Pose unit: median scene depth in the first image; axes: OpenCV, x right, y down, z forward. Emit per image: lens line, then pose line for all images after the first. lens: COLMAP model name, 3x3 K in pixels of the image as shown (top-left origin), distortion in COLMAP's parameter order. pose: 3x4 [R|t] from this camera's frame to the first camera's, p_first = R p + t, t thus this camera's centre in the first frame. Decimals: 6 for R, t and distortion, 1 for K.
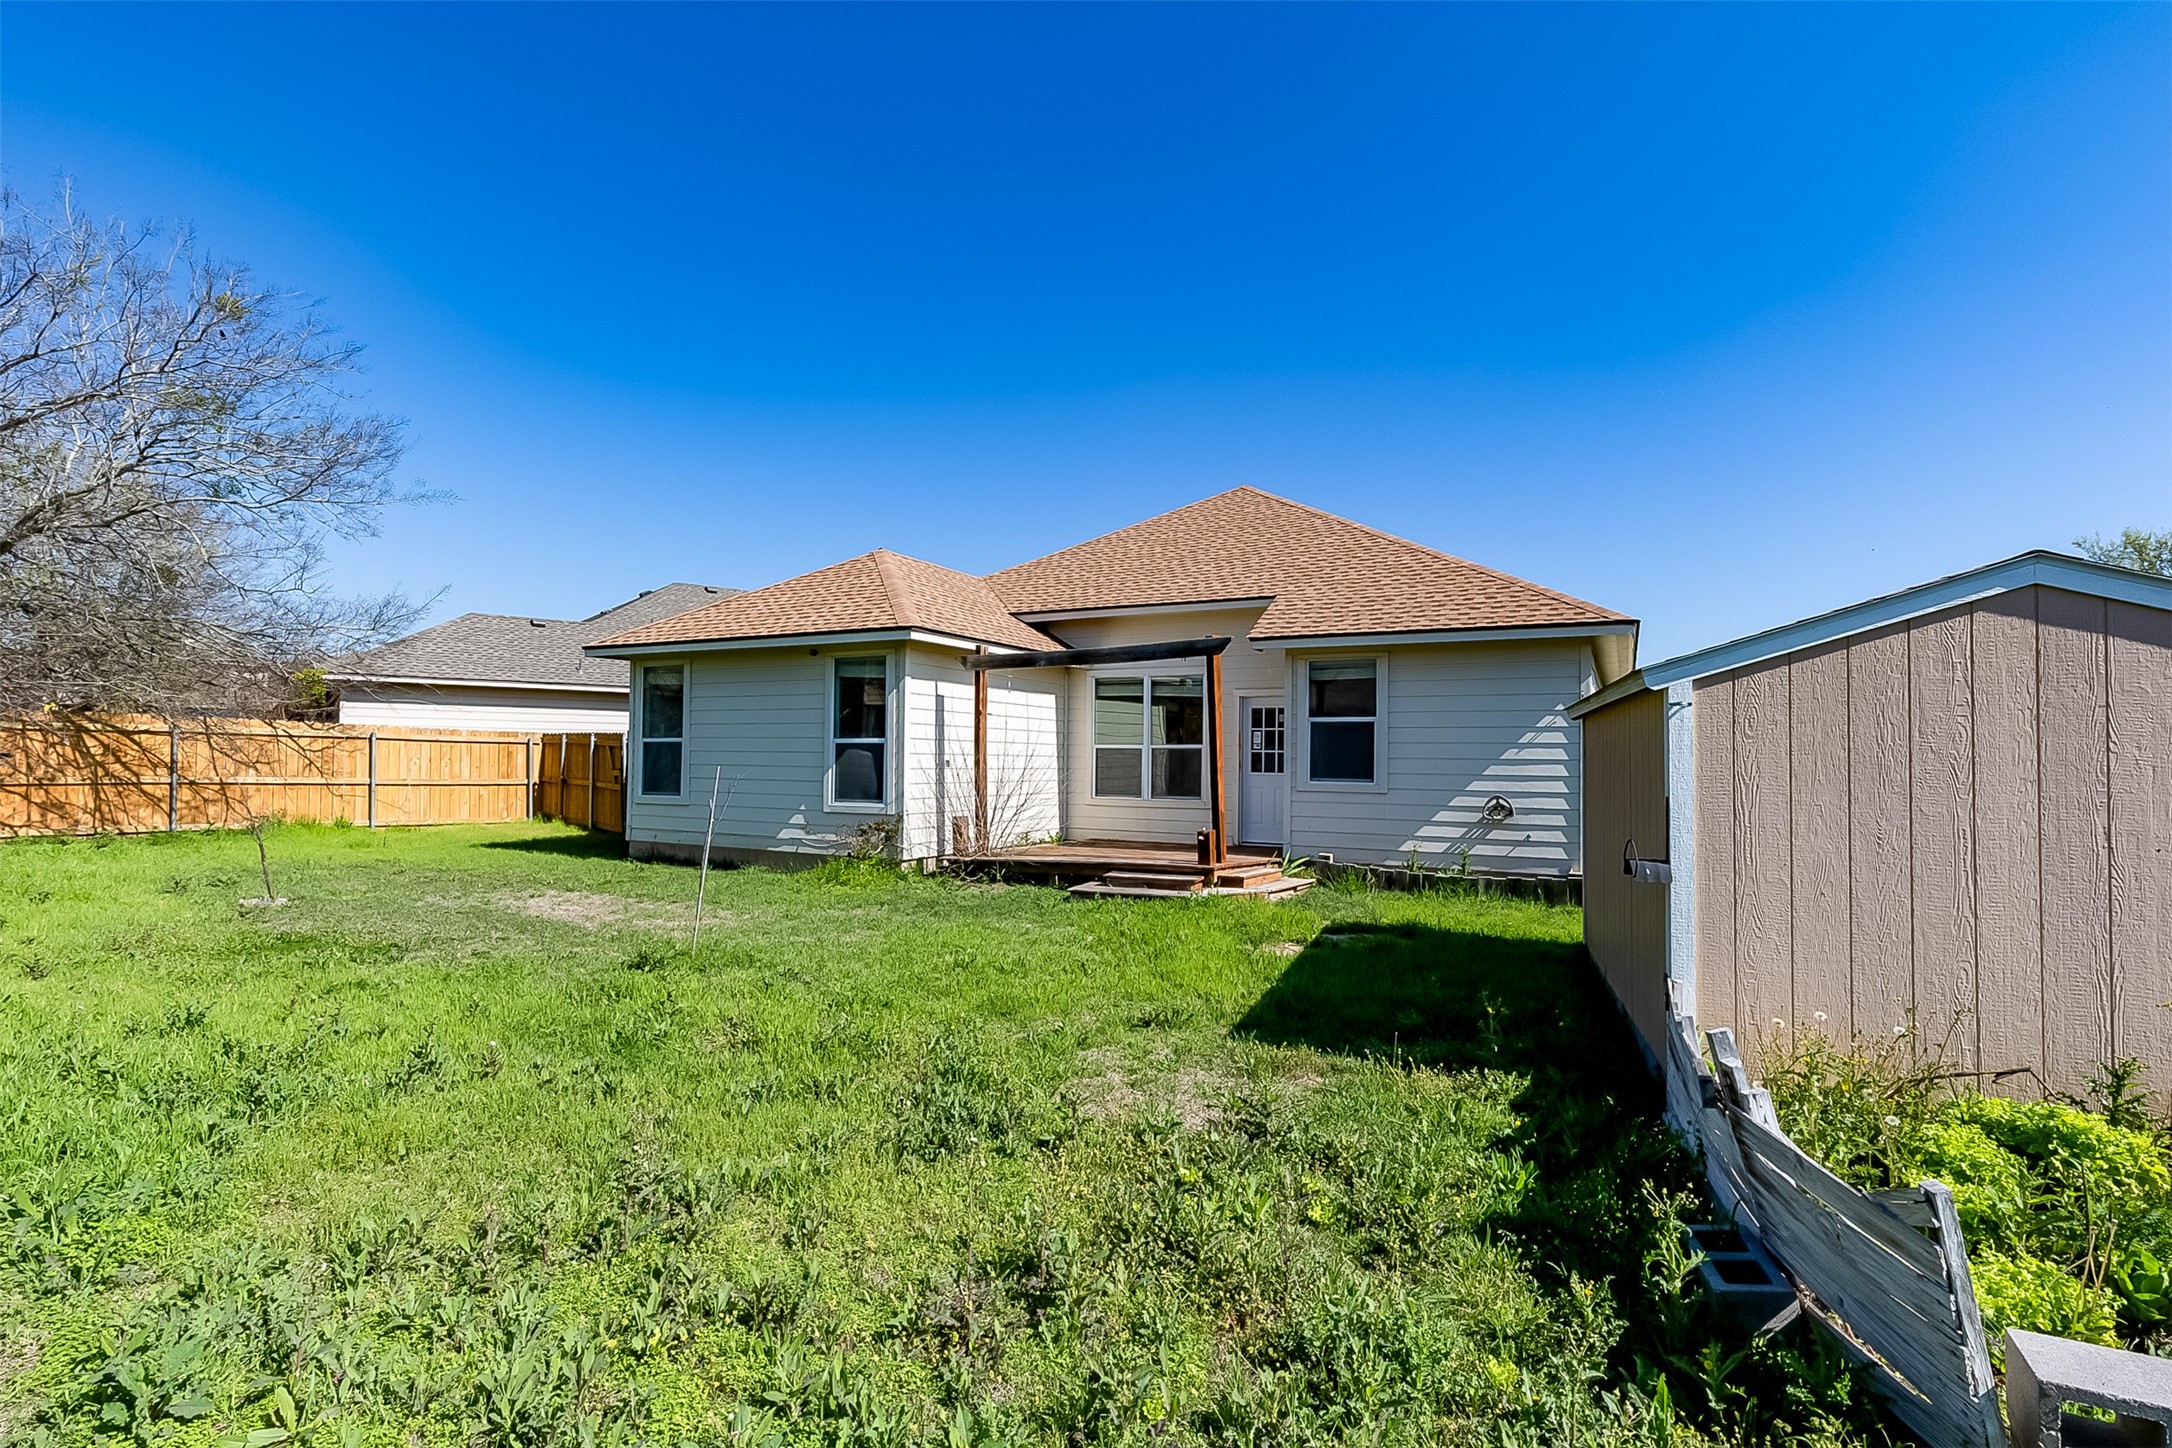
lens RADIAL K [[973.2, 0, 1084.2], [0, 973.2, 736.6], [0, 0, 1]] dist [0.015192, -0.000054]
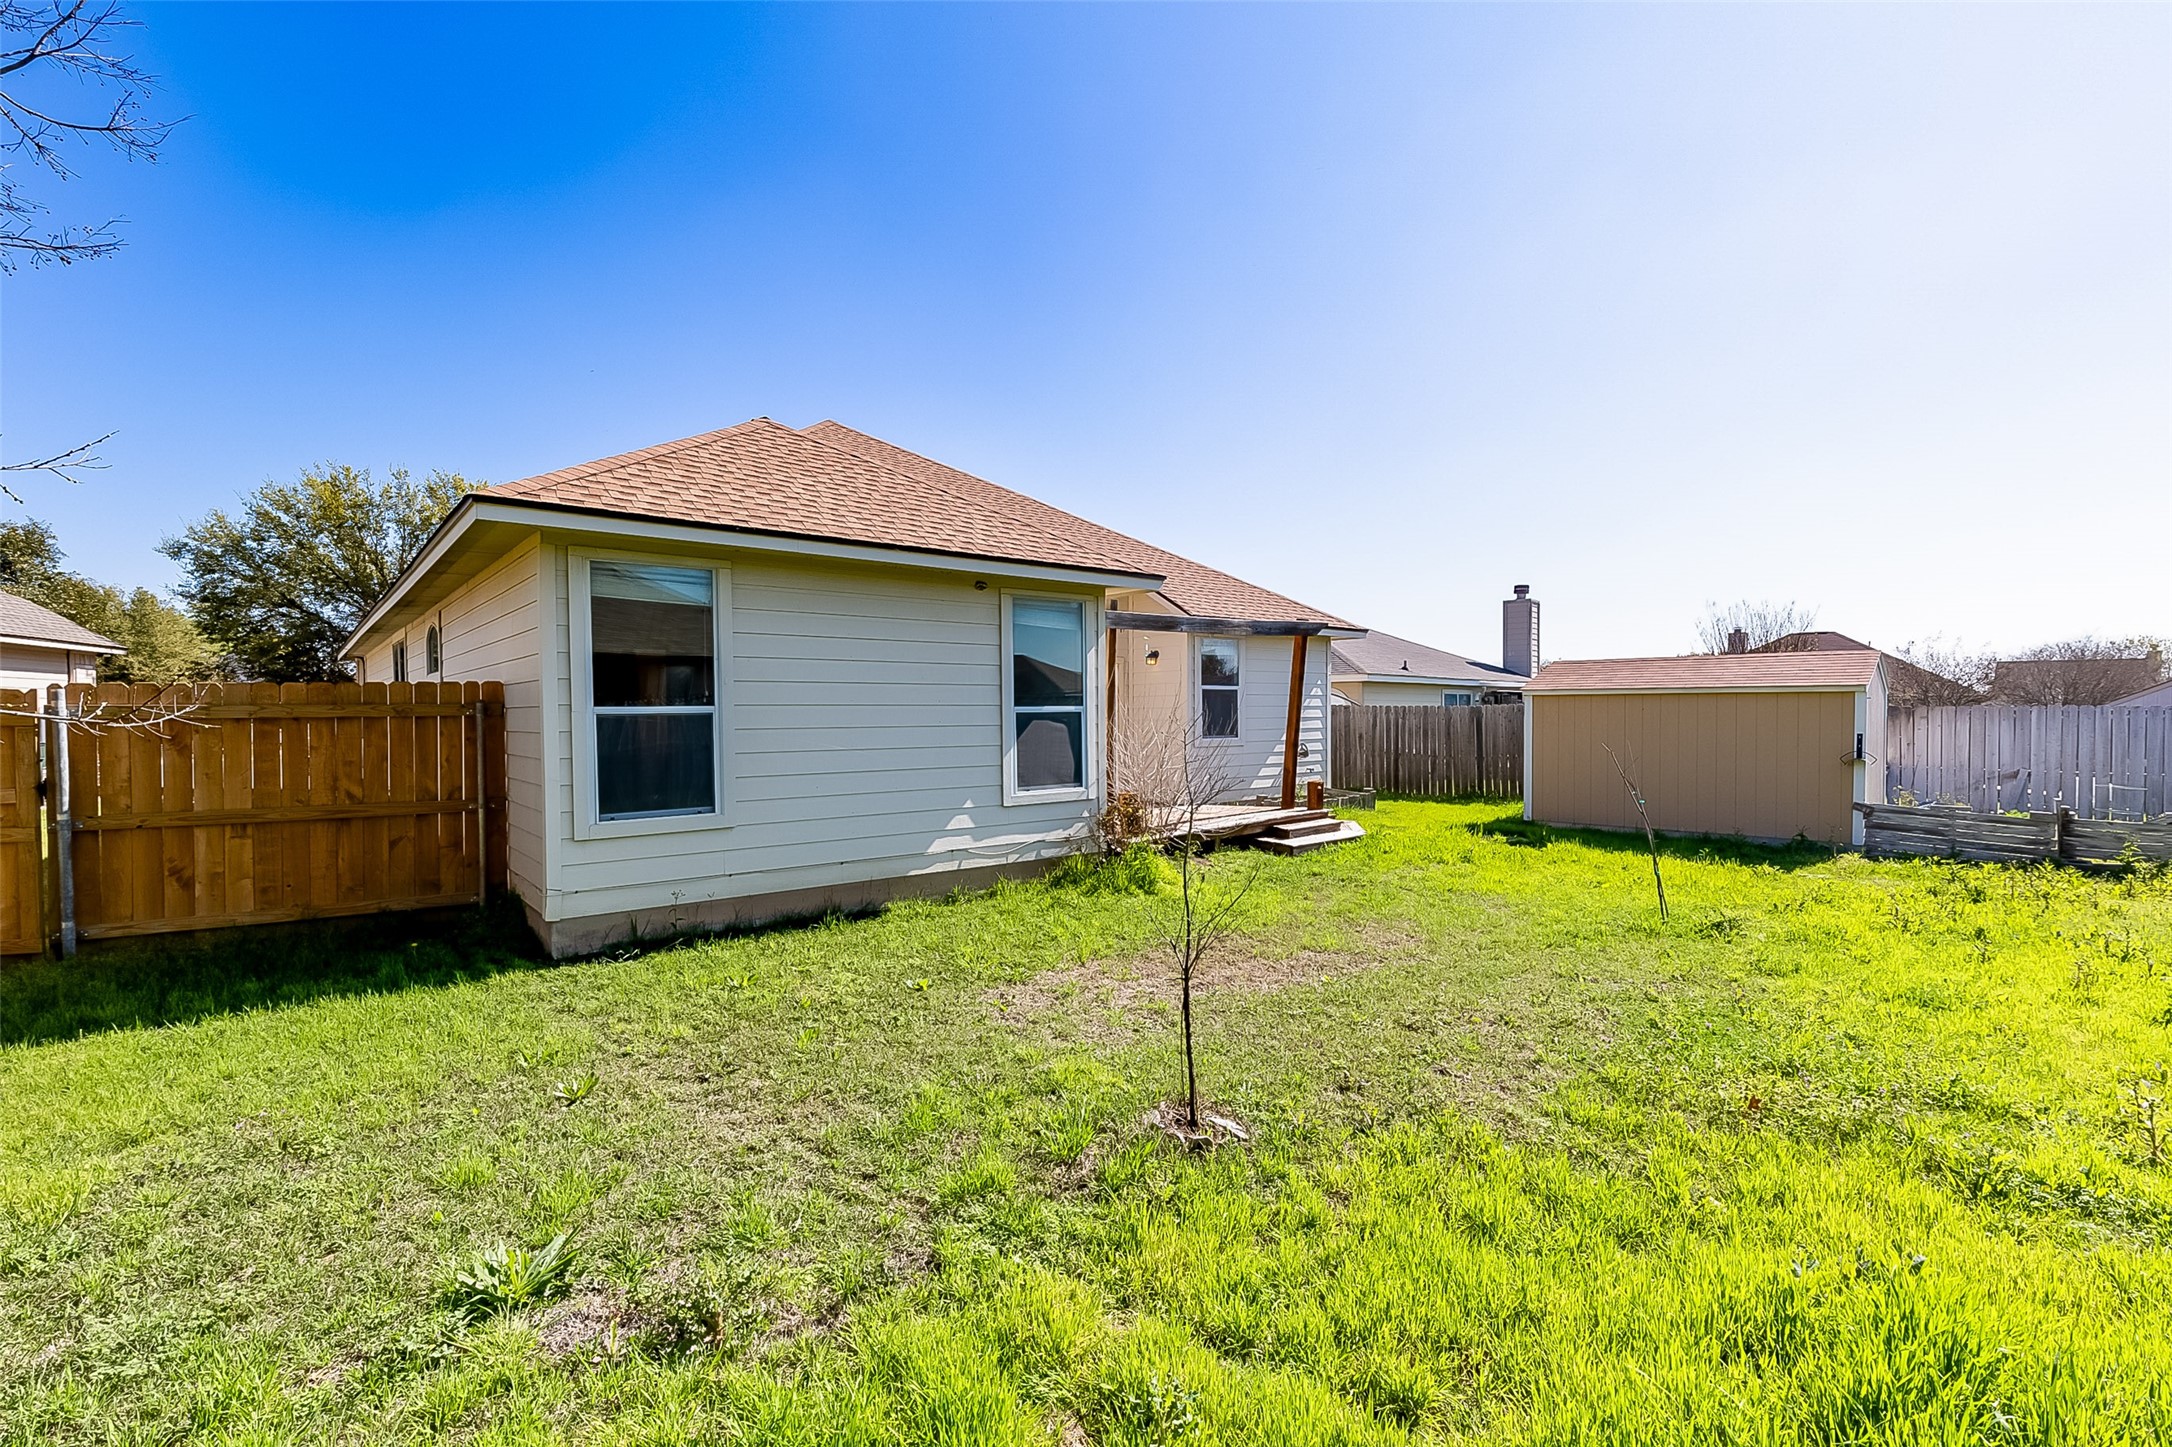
lens RADIAL K [[973.2, 0, 1092.8], [0, 973.2, 713.5], [0, 0, 1]] dist [0.015192, -0.000054]
pose [[0.383452, -0.015665, 0.923428, -0.903363], [-0.012023, 0.999687, 0.021952, -0.009127], [-0.923483, -0.019520, 0.383143, 0.652386]]
